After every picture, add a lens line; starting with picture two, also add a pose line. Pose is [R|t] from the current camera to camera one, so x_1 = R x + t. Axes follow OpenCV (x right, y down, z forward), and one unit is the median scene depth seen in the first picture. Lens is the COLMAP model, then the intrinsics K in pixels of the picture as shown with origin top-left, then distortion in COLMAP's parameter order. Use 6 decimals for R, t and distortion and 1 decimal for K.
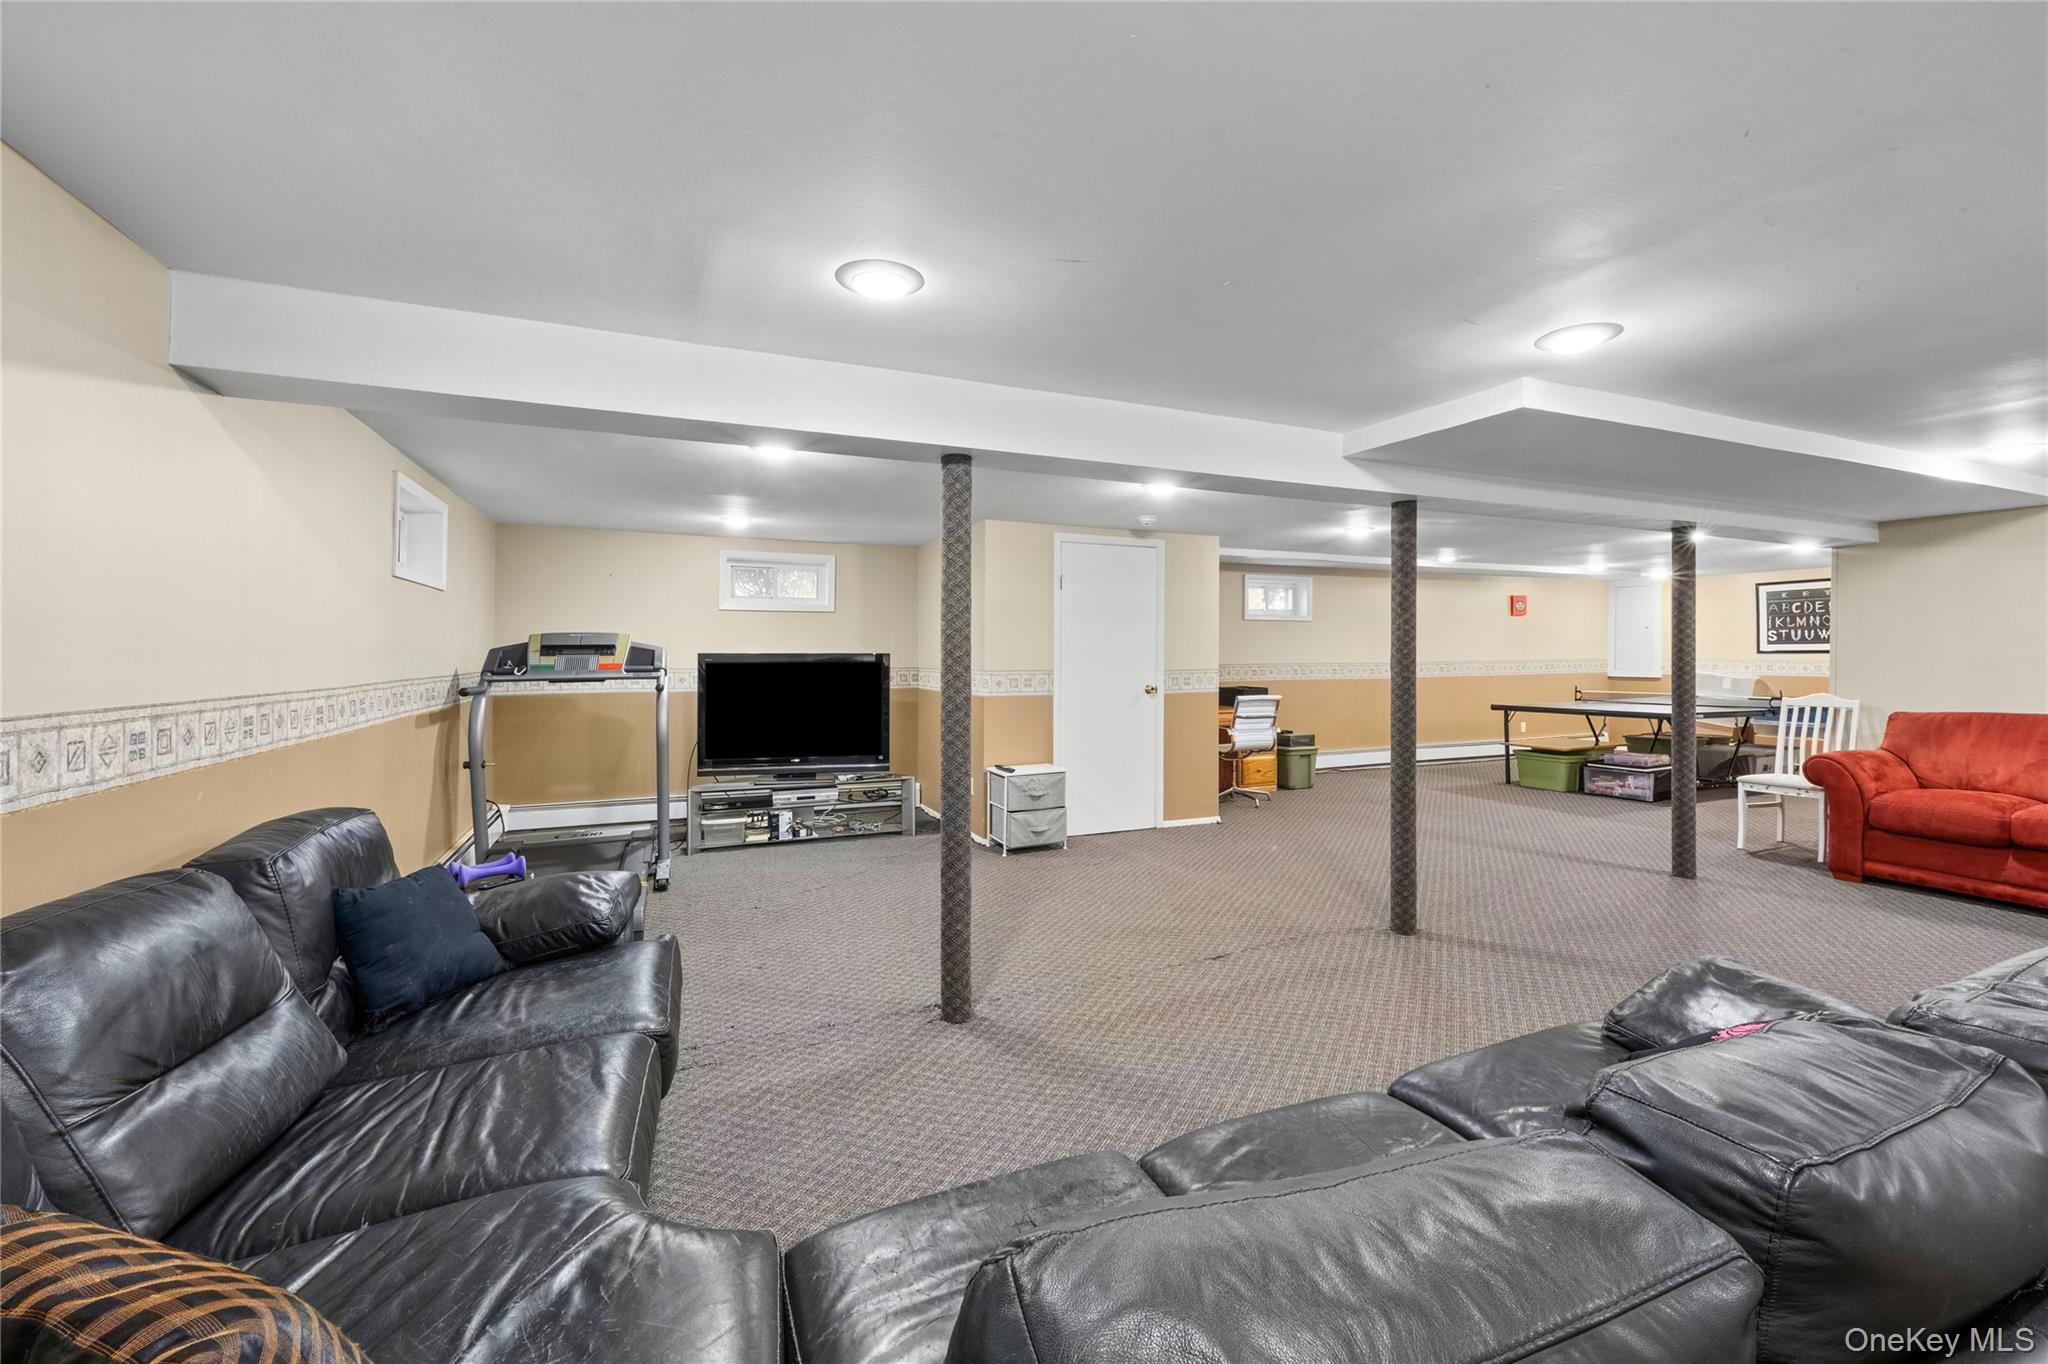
lens RADIAL K [[838.3, 0, 973.9], [0, 838.3, 659.3], [0, 0, 1]] dist [0.000456, -0.001652]
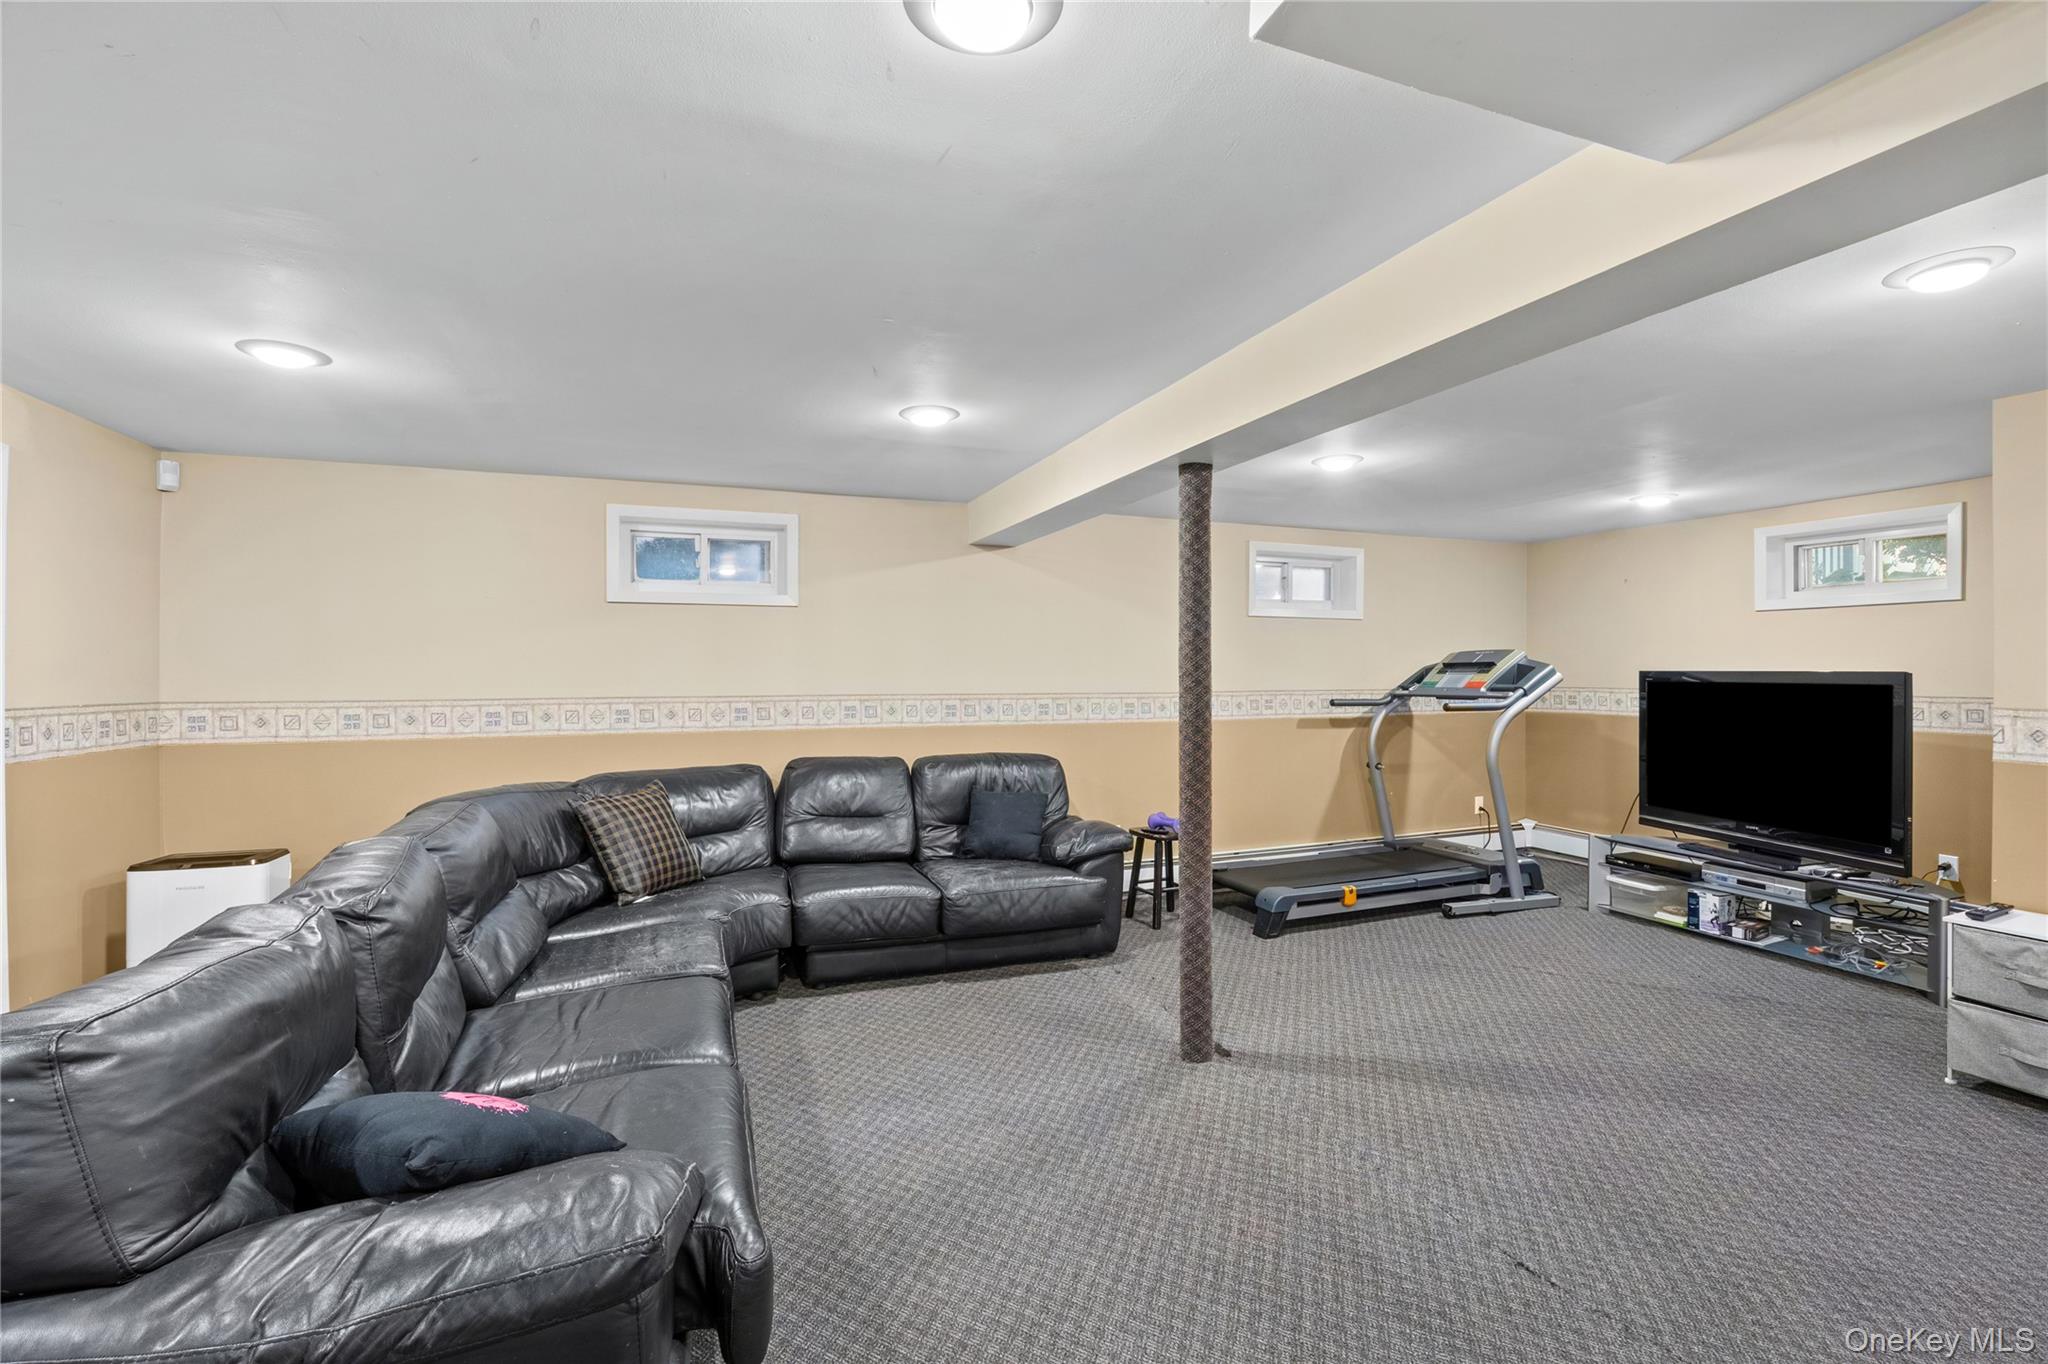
lens RADIAL K [[910.7, 0, 1045.3], [0, 910.7, 674.0], [0, 0, 1]] dist [-0.011532, 0.000705]
pose [[-0.008518, 0.006169, -0.999945, 0.529015], [-0.005313, 0.999967, 0.006214, -0.006055], [0.999950, 0.005366, -0.008485, 0.429289]]
